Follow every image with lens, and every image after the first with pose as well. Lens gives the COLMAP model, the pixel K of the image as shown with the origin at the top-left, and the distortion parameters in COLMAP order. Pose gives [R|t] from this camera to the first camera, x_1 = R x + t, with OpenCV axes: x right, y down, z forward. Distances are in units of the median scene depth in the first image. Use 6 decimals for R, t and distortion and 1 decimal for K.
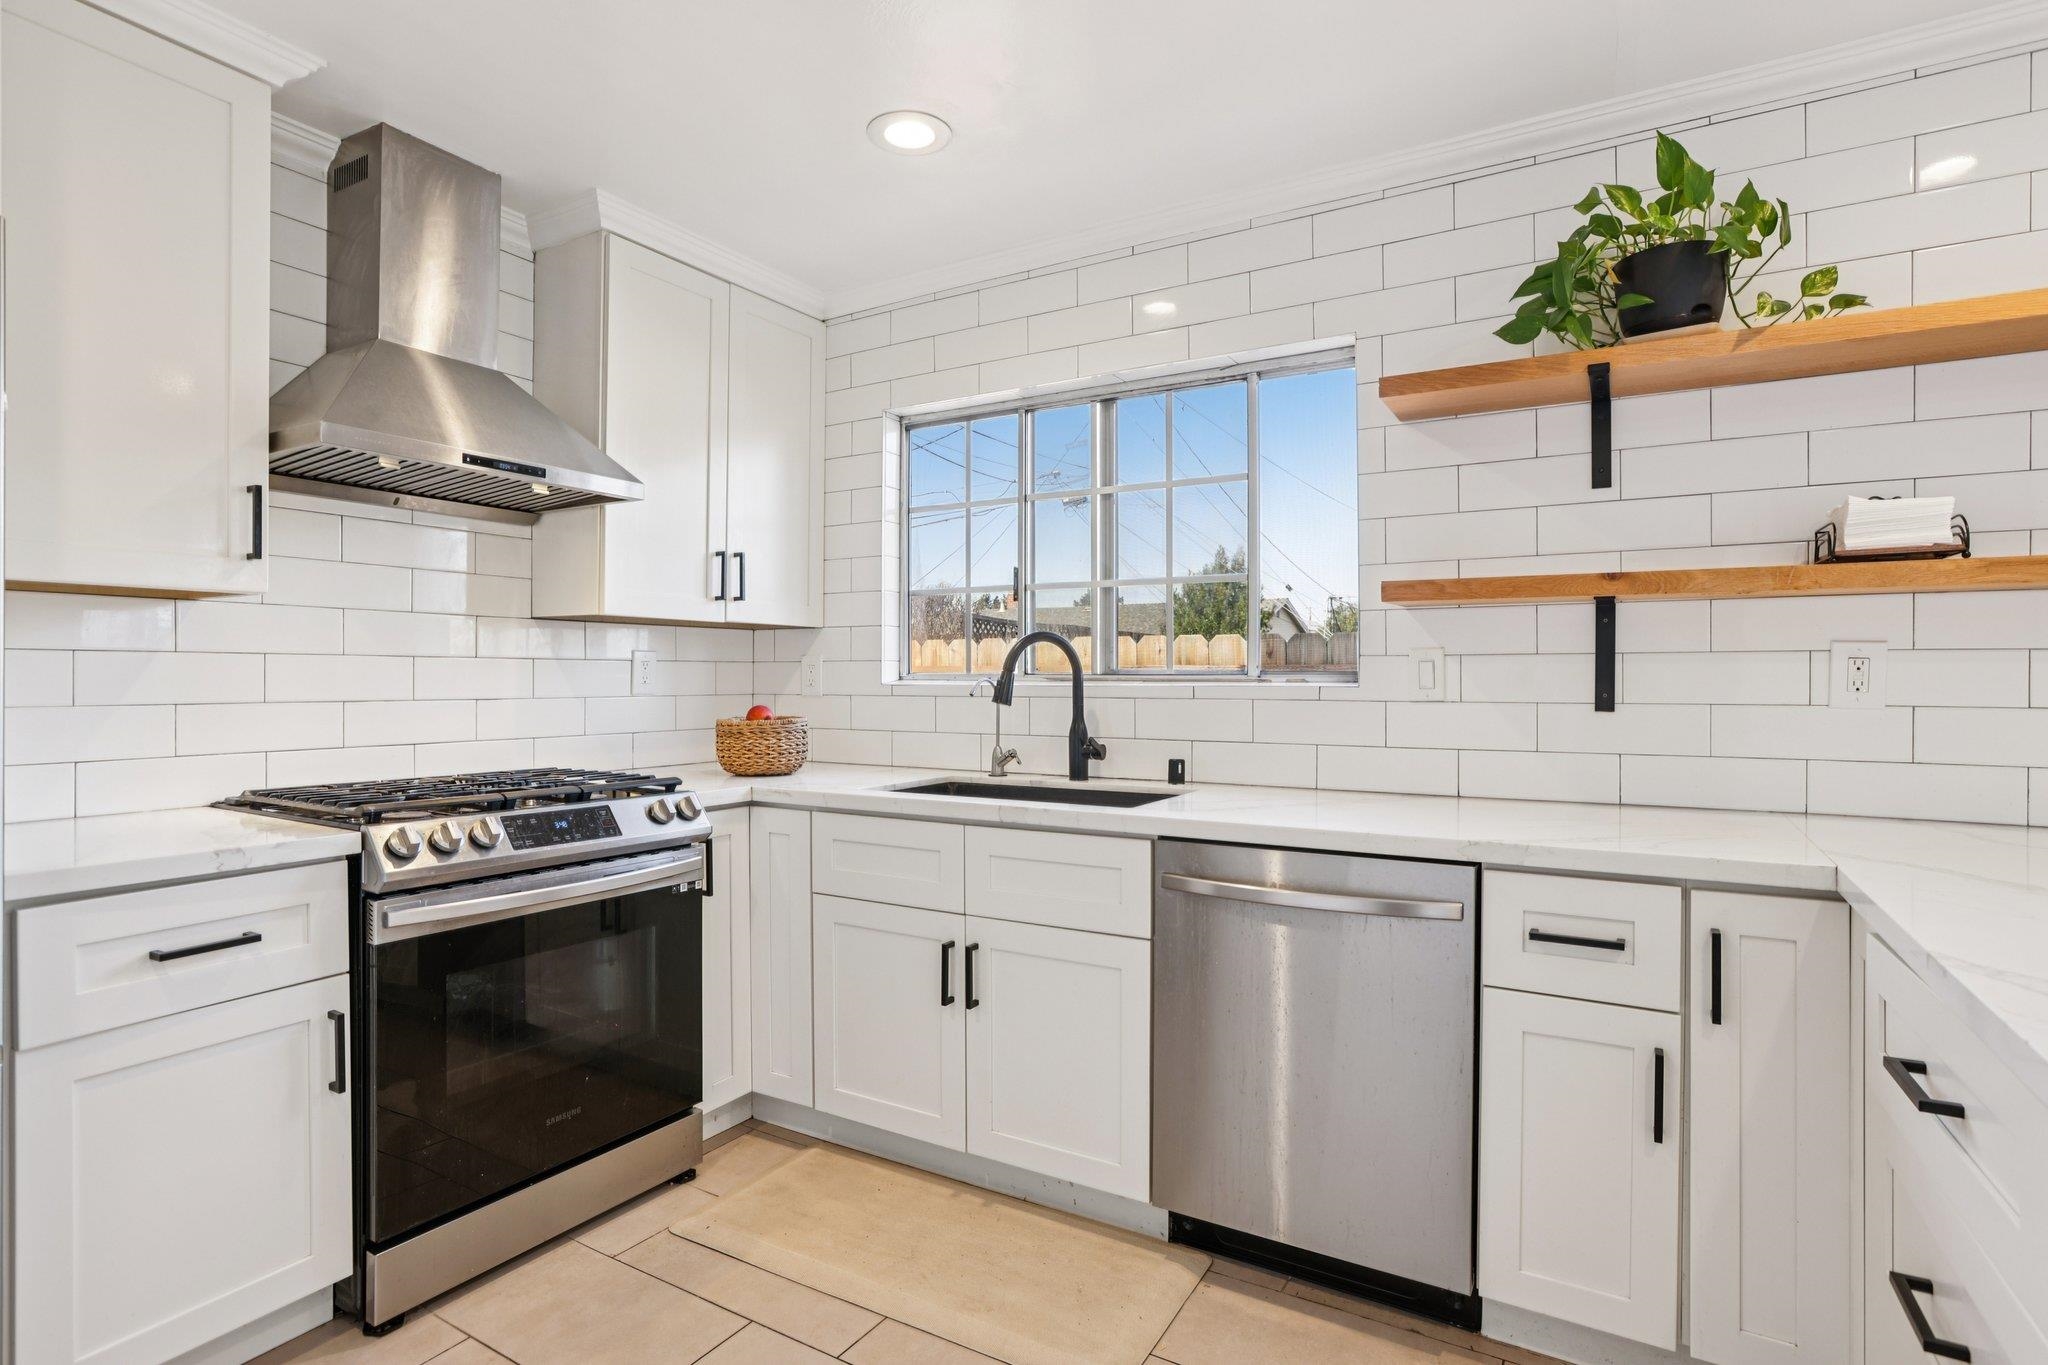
lens RADIAL K [[1037.4, 0, 1009.4], [0, 1037.4, 668.7], [0, 0, 1]] dist [-0.043884, 0.019705]
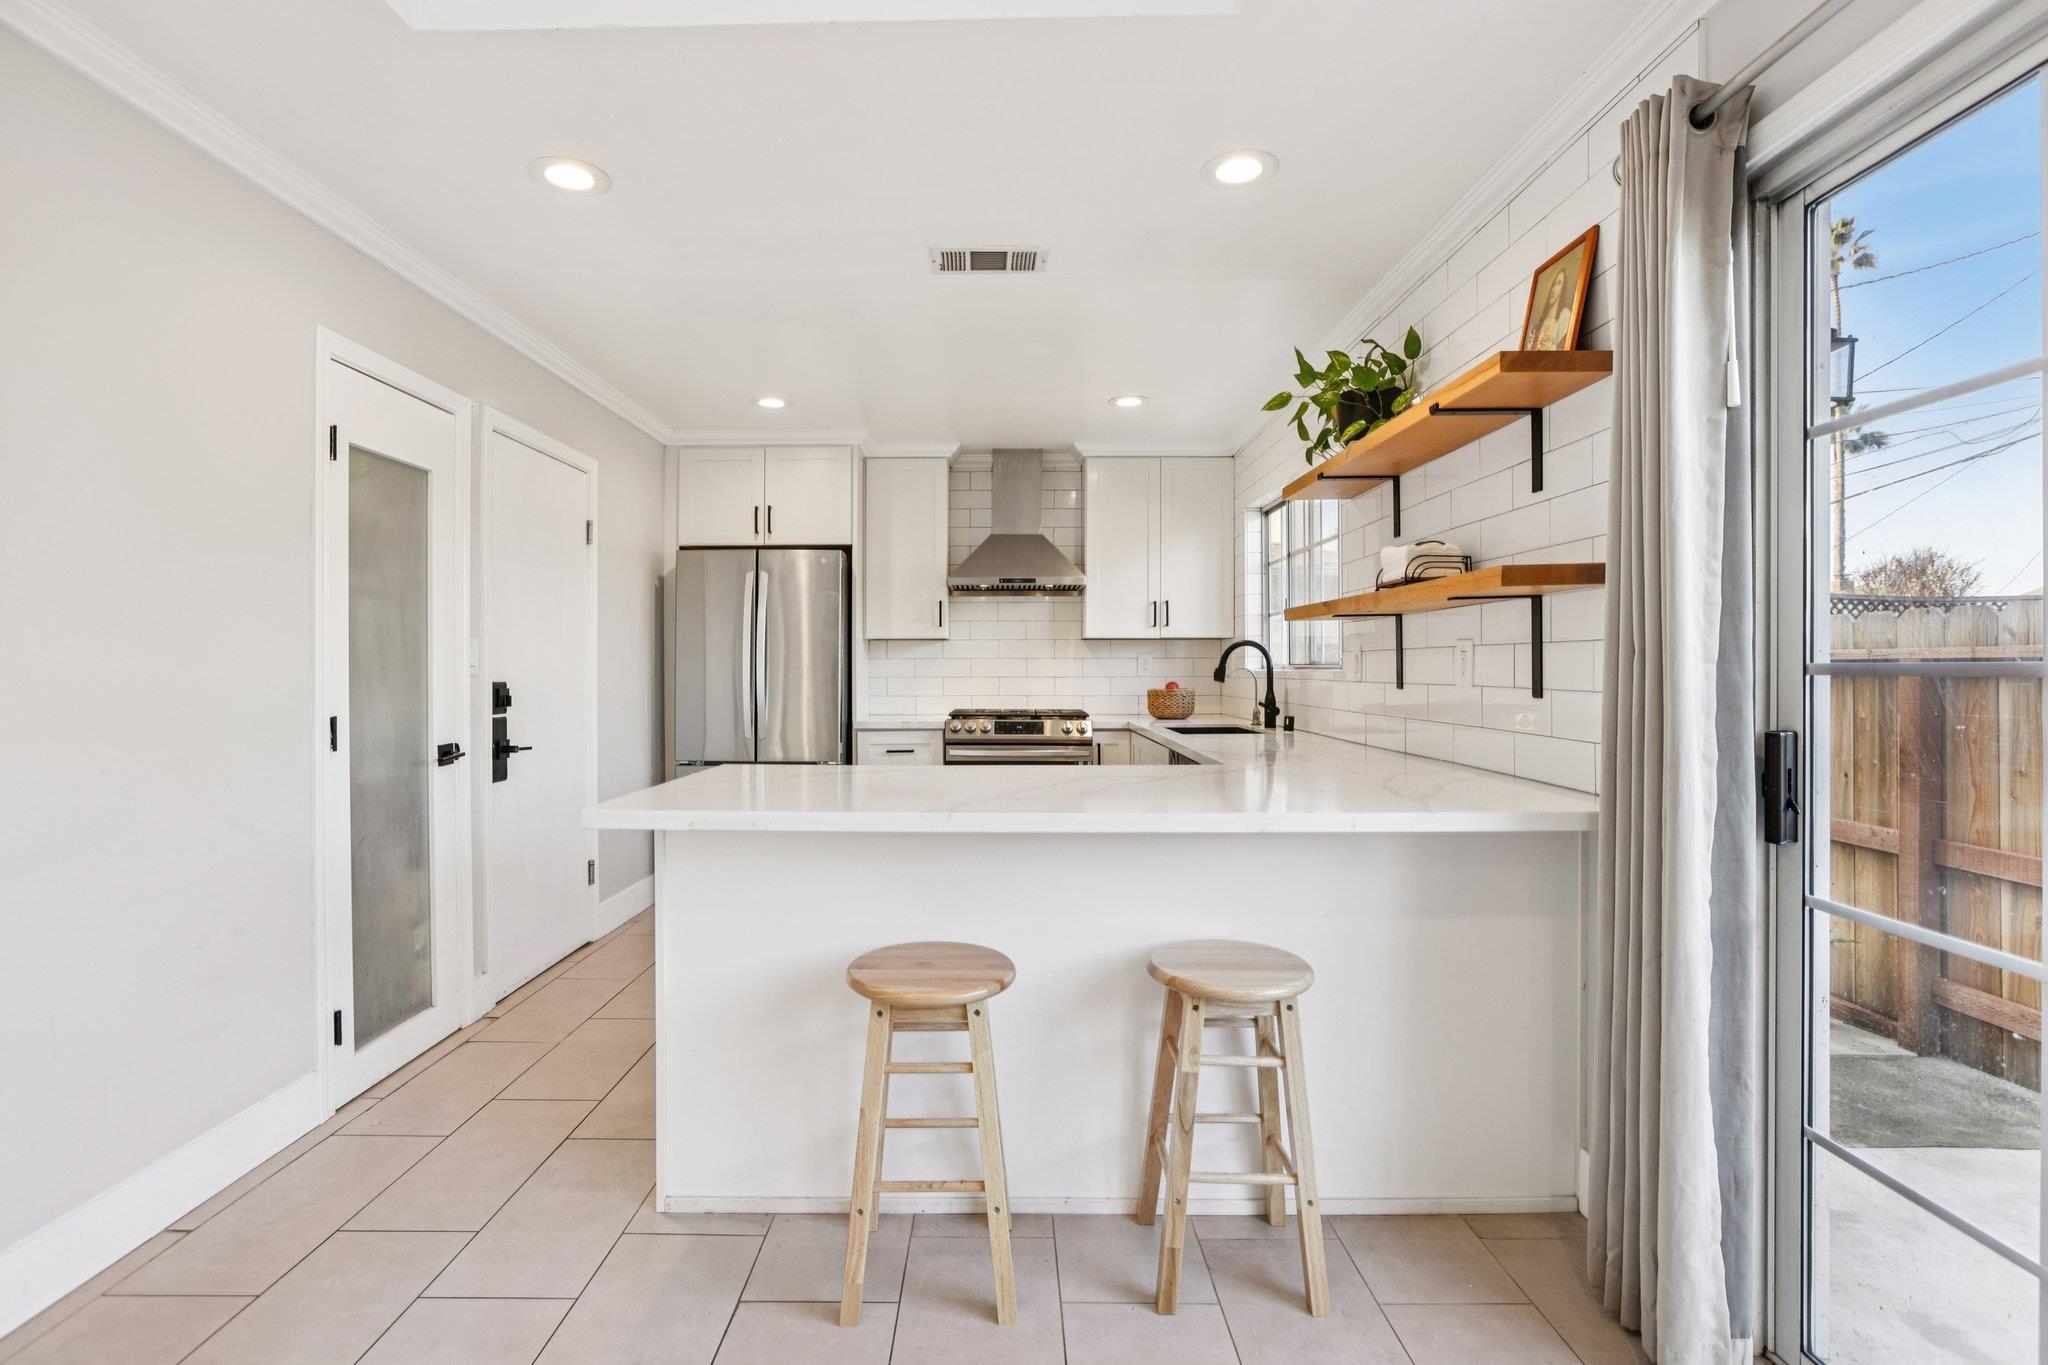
lens RADIAL K [[931.3, 0, 1042.6], [0, 931.3, 684.6], [0, 0, 1]] dist [-0.048830, 0.010180]
pose [[0.545218, 0.012607, -0.838200, 1.431318], [0.010139, 0.999715, 0.021632, 0.001543], [0.838233, -0.020292, 0.544934, -0.164466]]
